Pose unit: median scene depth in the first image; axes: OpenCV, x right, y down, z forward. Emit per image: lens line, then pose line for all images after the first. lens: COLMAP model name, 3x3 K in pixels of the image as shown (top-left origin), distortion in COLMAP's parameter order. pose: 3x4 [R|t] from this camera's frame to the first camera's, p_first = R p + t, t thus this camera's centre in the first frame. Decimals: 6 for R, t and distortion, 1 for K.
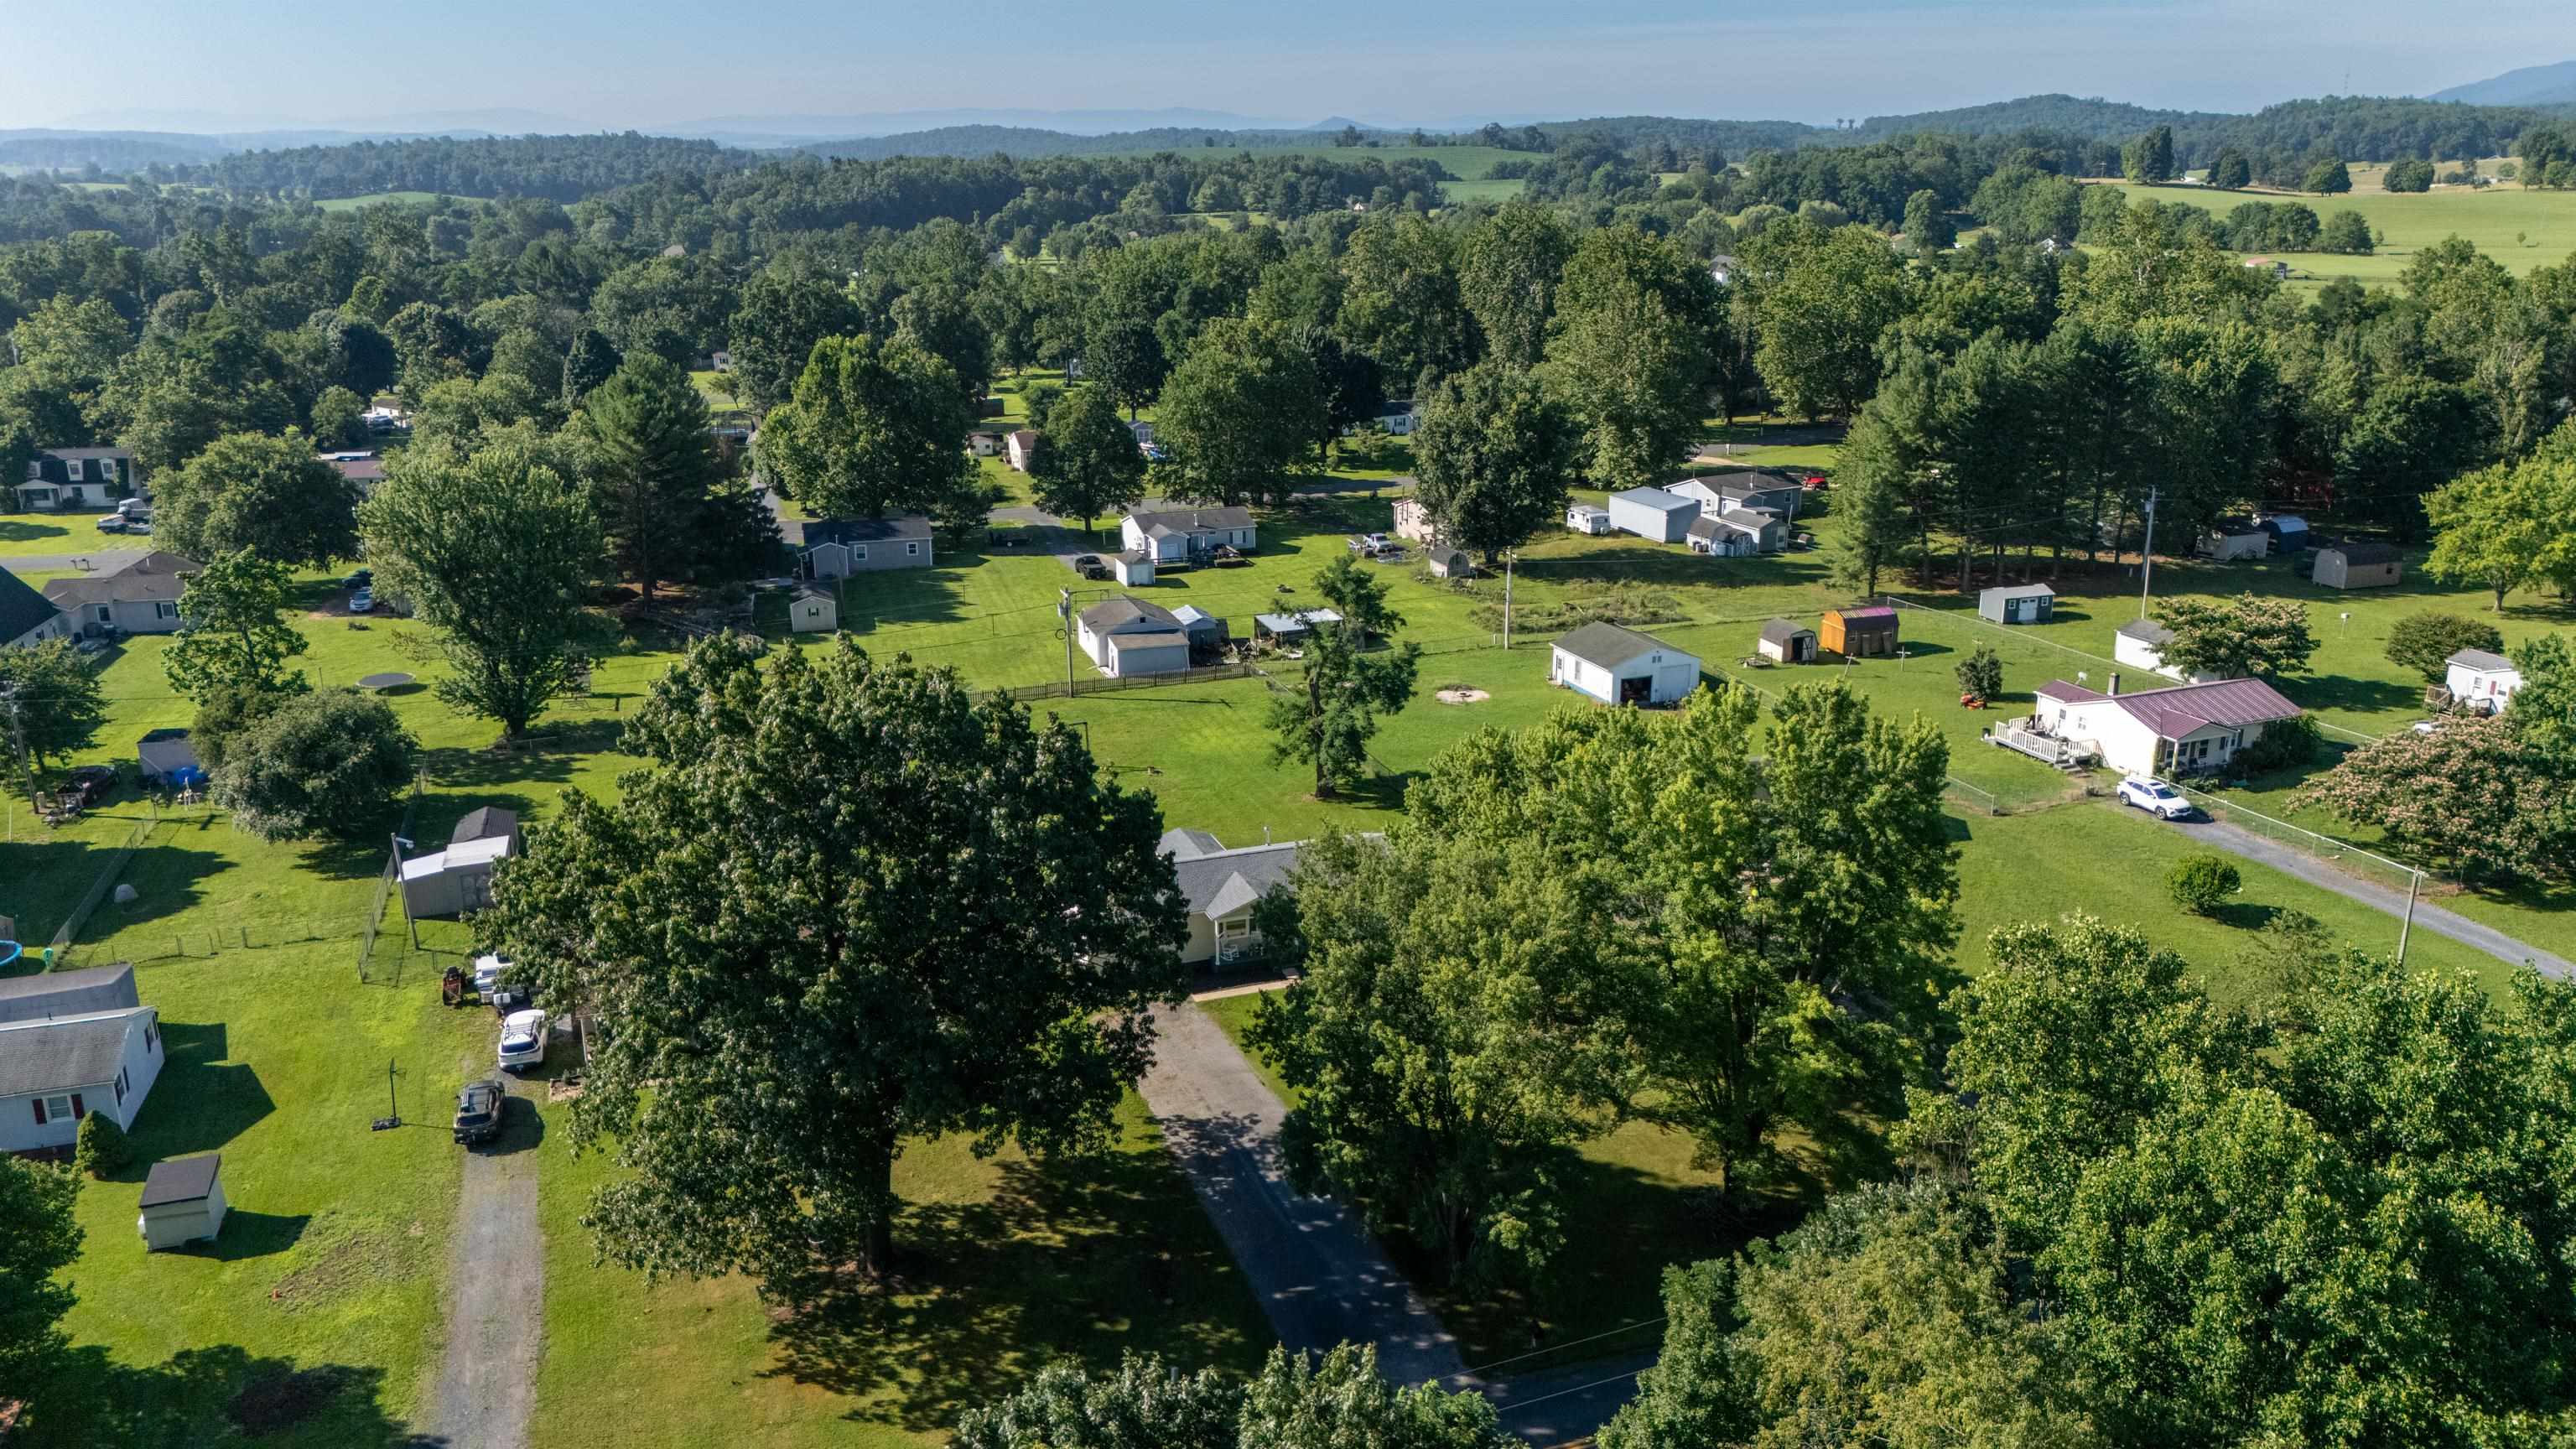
lens RADIAL K [[1897.2, 0, 1288.0], [0, 1897.2, 724.5], [0, 0, 1]] dist [0.057541, -0.050705]
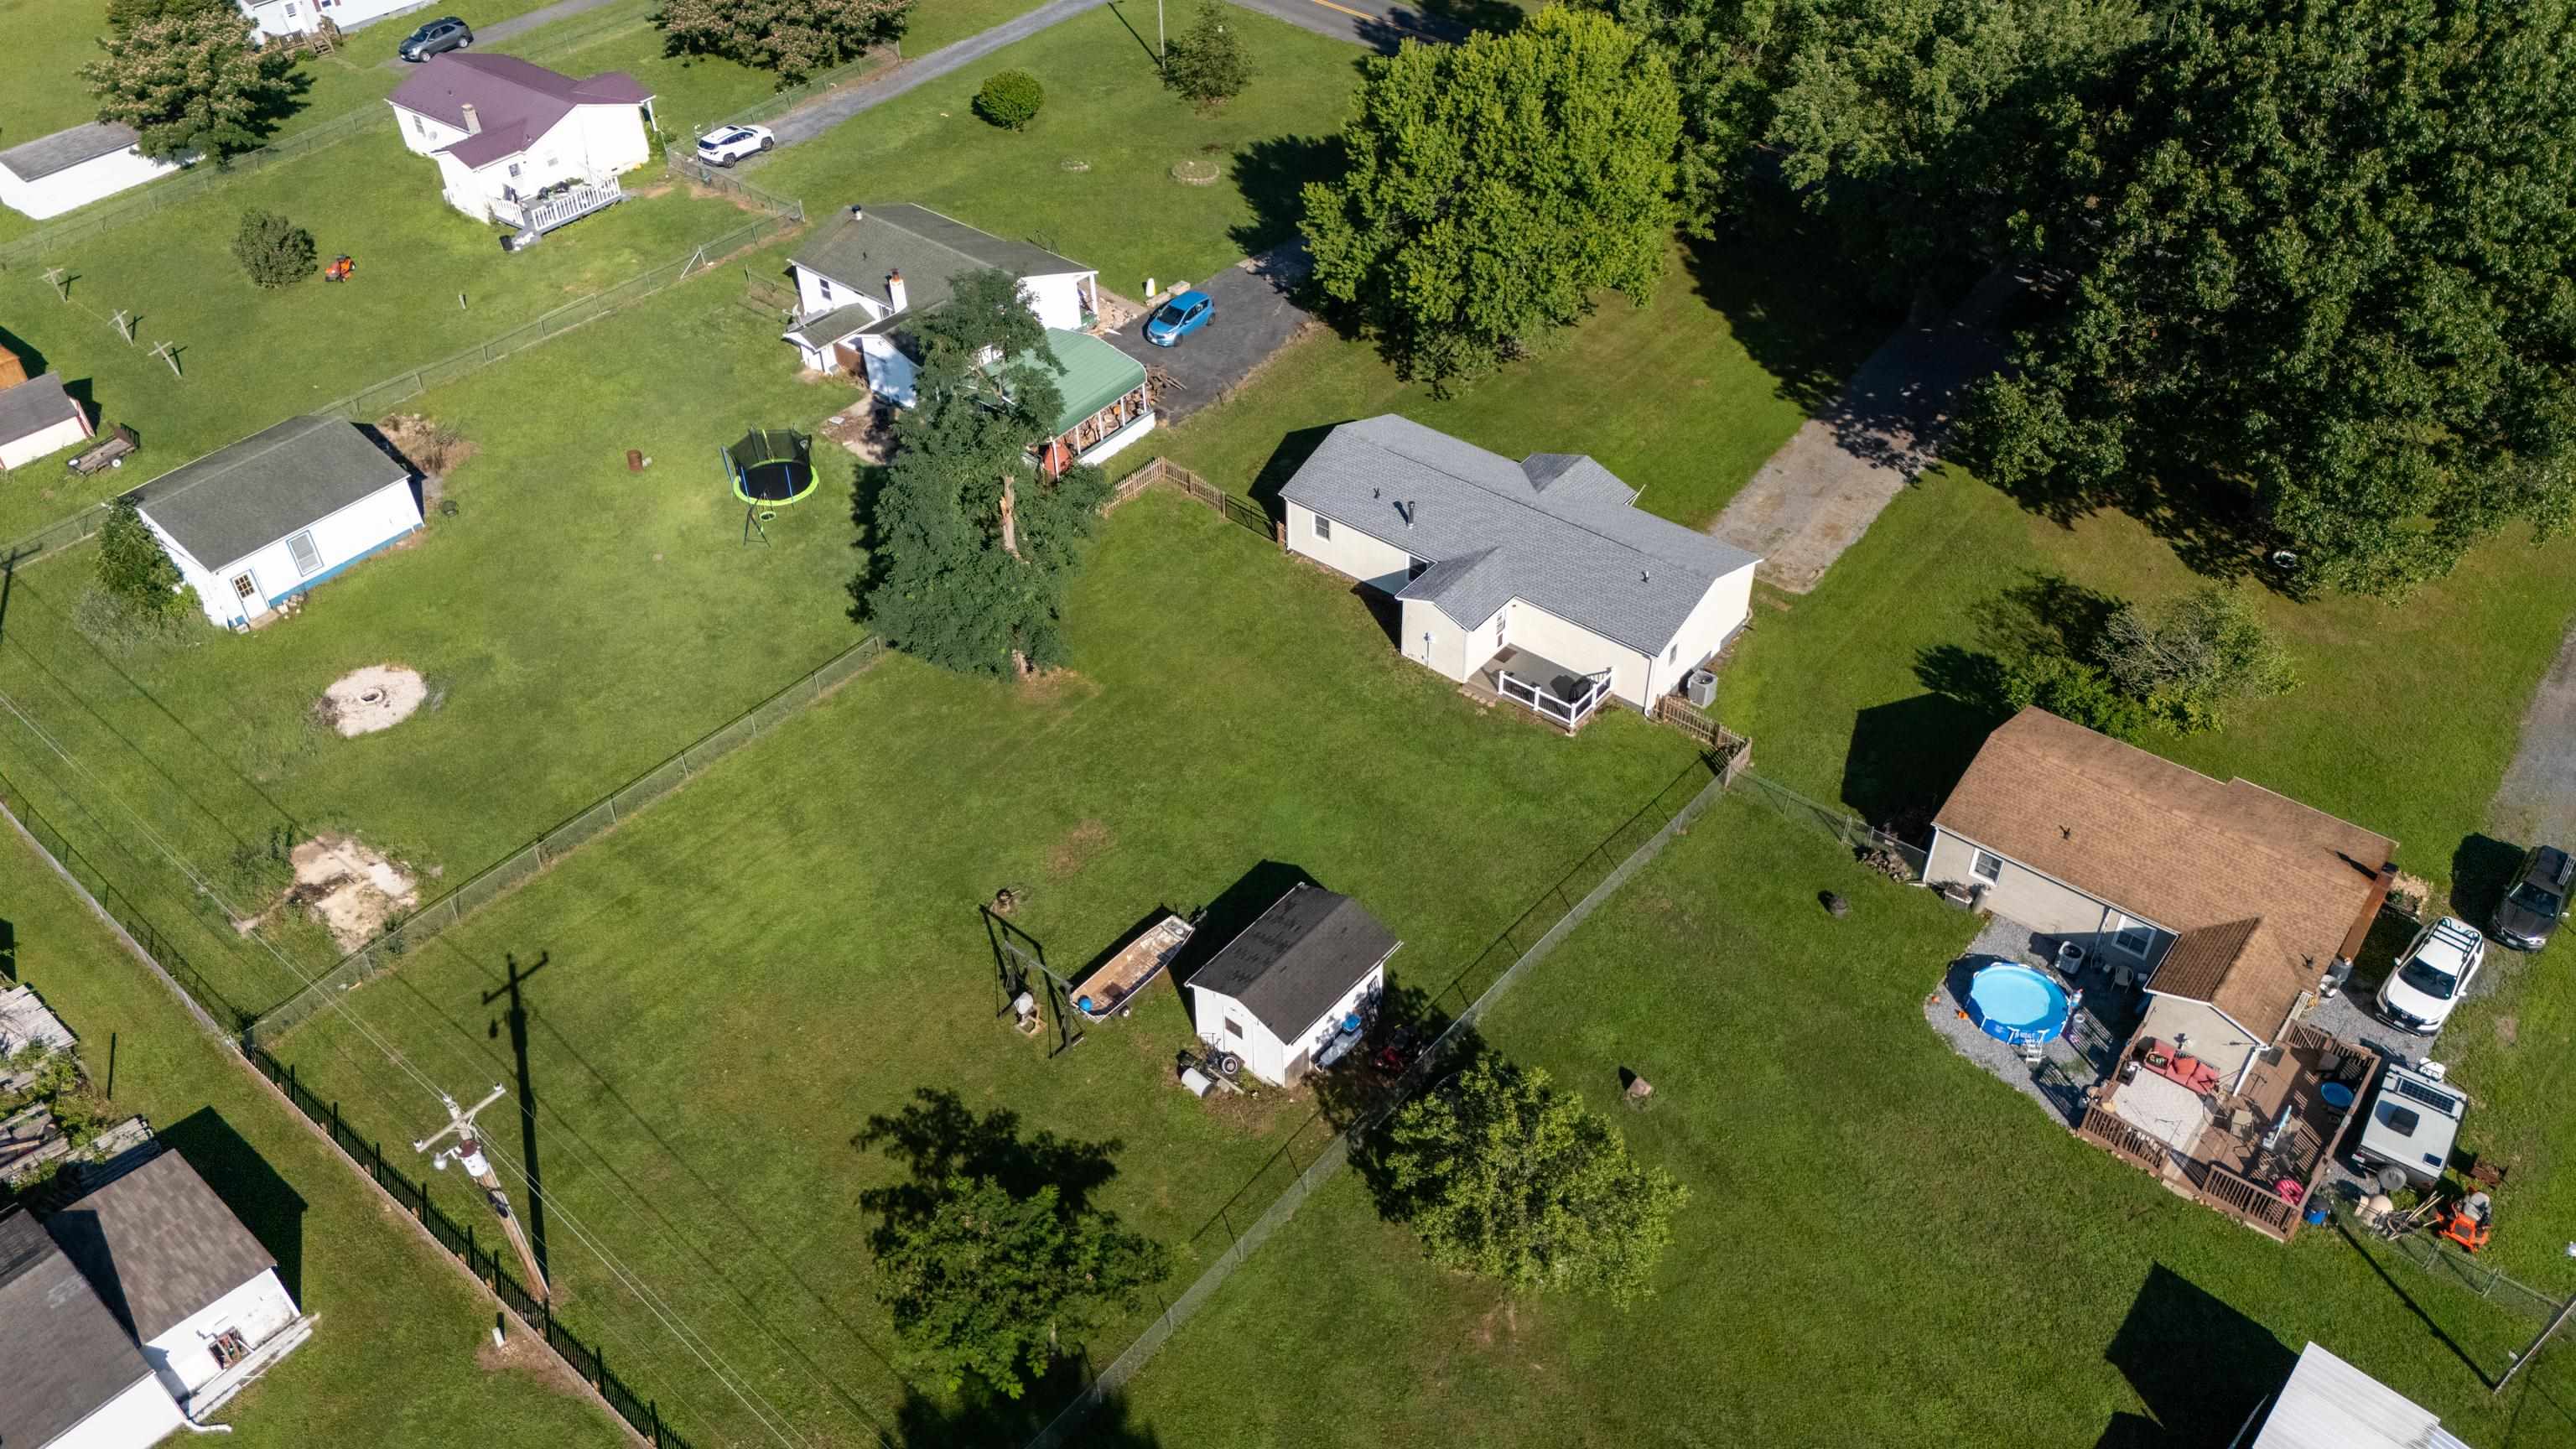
lens RADIAL K [[1901.0, 0, 1288.0], [0, 1901.0, 724.5], [0, 0, 1]] dist [0.049996, -0.032762]
pose [[-0.515212, -0.545402, 0.661130, -0.456591], [0.266011, 0.631535, 0.728287, -0.386537], [-0.814736, 0.551090, -0.180291, 1.080733]]
